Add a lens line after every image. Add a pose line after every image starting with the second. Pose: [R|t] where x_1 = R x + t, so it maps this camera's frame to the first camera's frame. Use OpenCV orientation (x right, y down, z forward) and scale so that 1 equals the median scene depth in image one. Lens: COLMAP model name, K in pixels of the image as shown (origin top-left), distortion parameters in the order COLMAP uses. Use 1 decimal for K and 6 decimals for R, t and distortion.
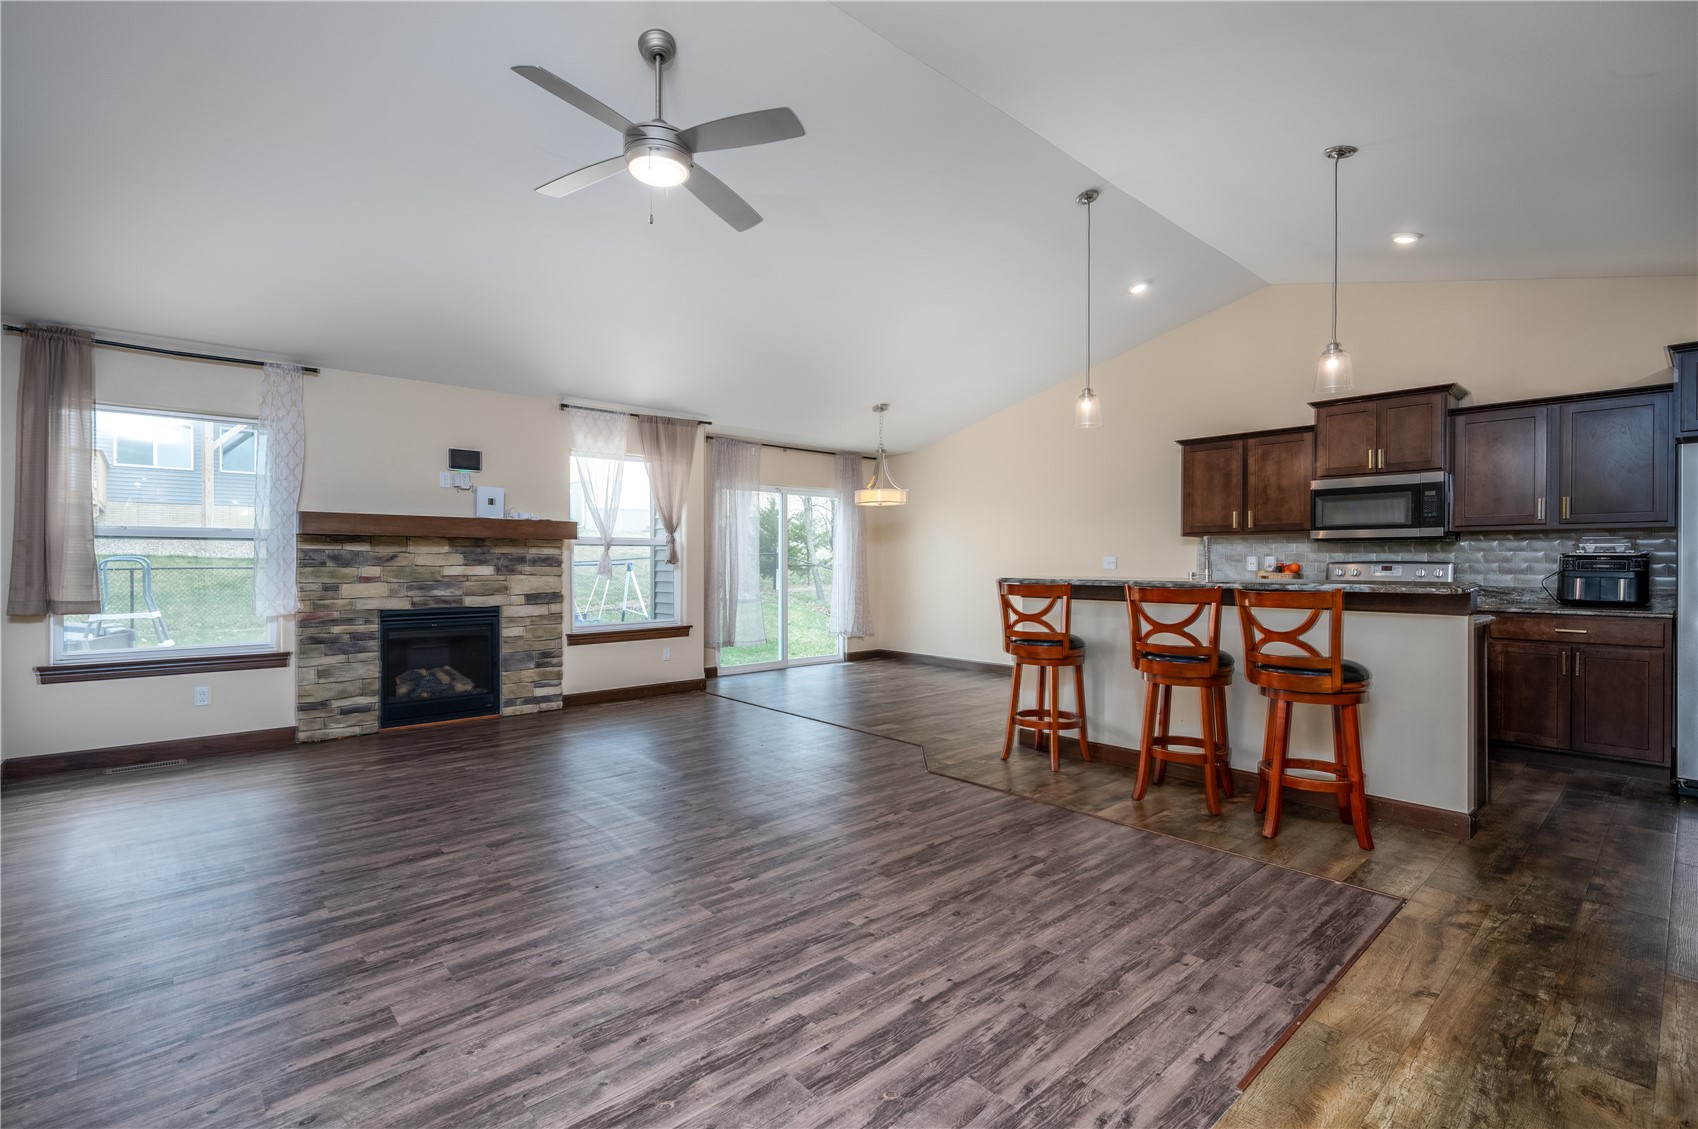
lens RADIAL K [[768.0, 0, 844.6], [0, 768.0, 565.0], [0, 0, 1]] dist [-0.000766, 0.000041]
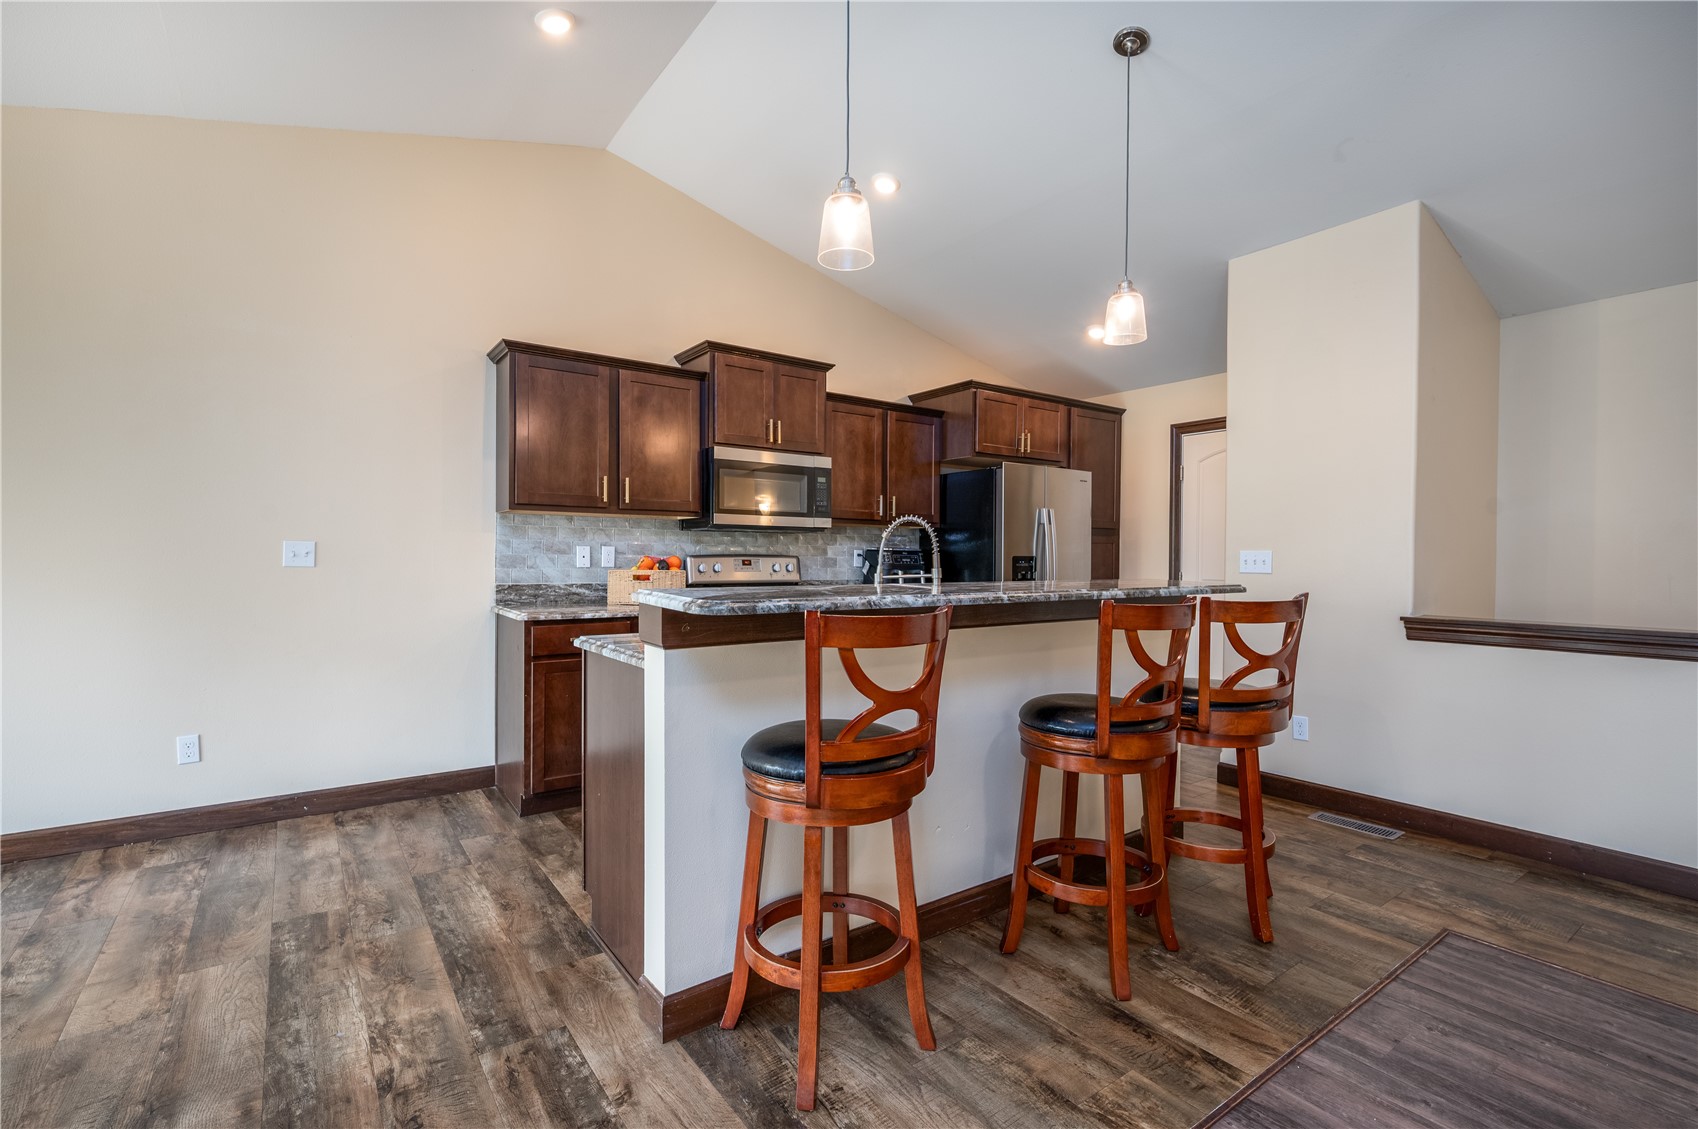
lens RADIAL K [[768.0, 0, 844.6], [0, 768.0, 565.0], [0, 0, 1]] dist [-0.000766, 0.000041]
pose [[0.107107, -0.012259, 0.994172, -0.123718], [-0.003427, 0.999913, 0.012699, -0.004082], [-0.994242, -0.004768, 0.107056, 0.803997]]
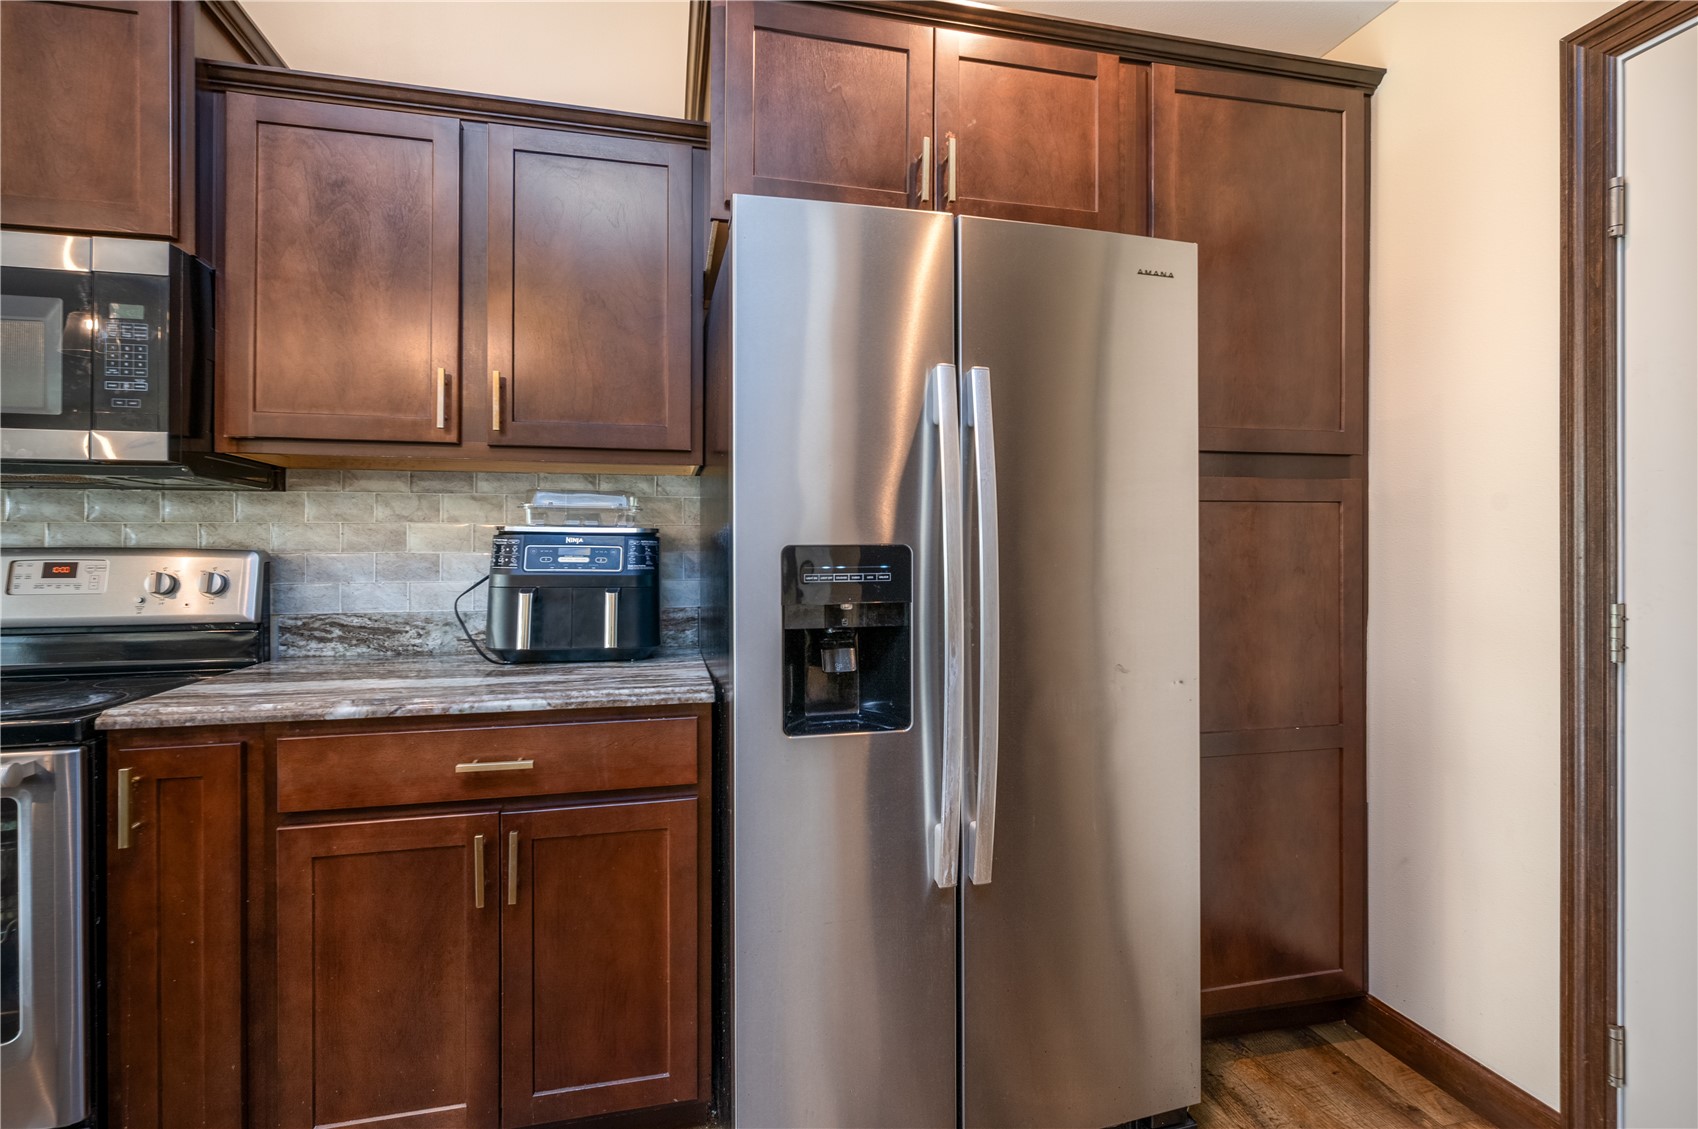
lens RADIAL K [[785.0, 0, 842.0], [0, 785.0, 547.4], [0, 0, 1]] dist [0.000528, 0.000079]
pose [[0.480987, -0.000294, 0.876728, 0.581400], [0.004718, 0.999986, -0.002253, -0.002576], [-0.876715, 0.005220, 0.480982, 0.571082]]
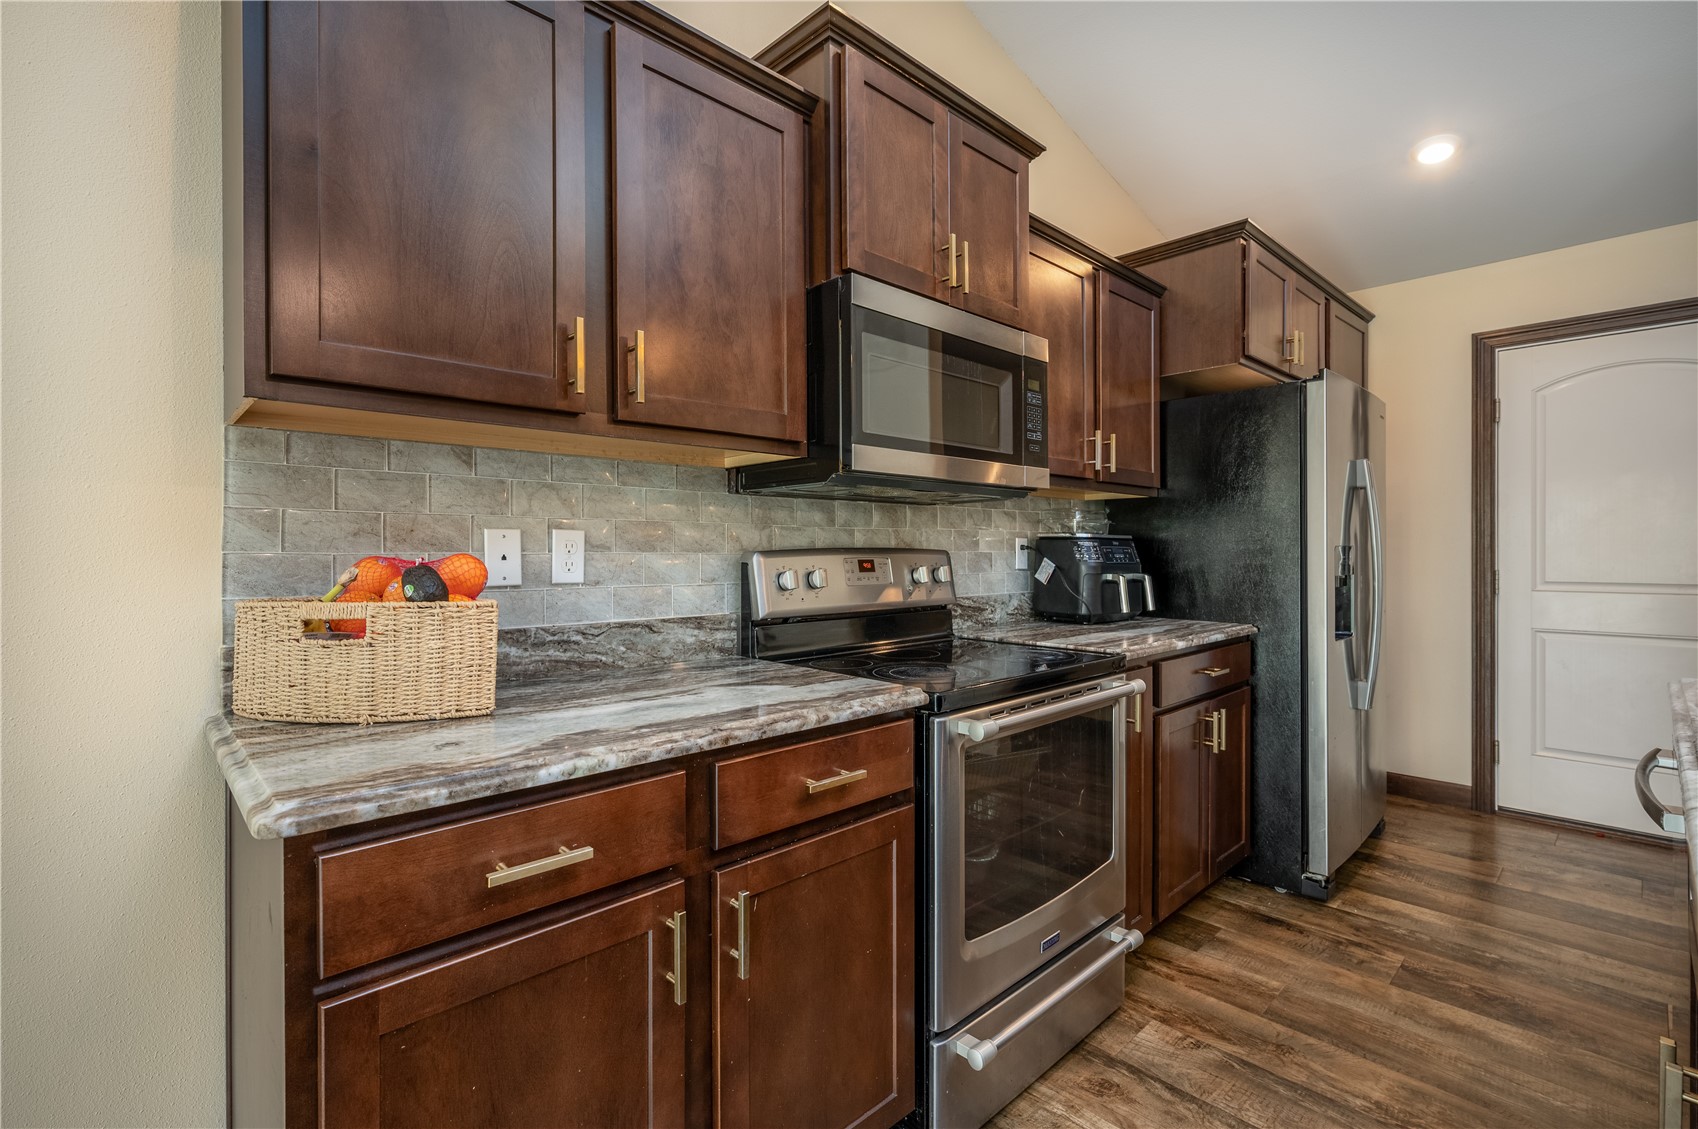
lens RADIAL K [[775.9, 0, 846.6], [0, 775.9, 552.7], [0, 0, 1]] dist [-0.000405, 0.000253]
pose [[-0.032573, -0.004670, 0.999458, 0.314696], [0.005966, 0.999970, 0.004867, -0.004227], [-0.999452, 0.006121, -0.032544, 1.025278]]
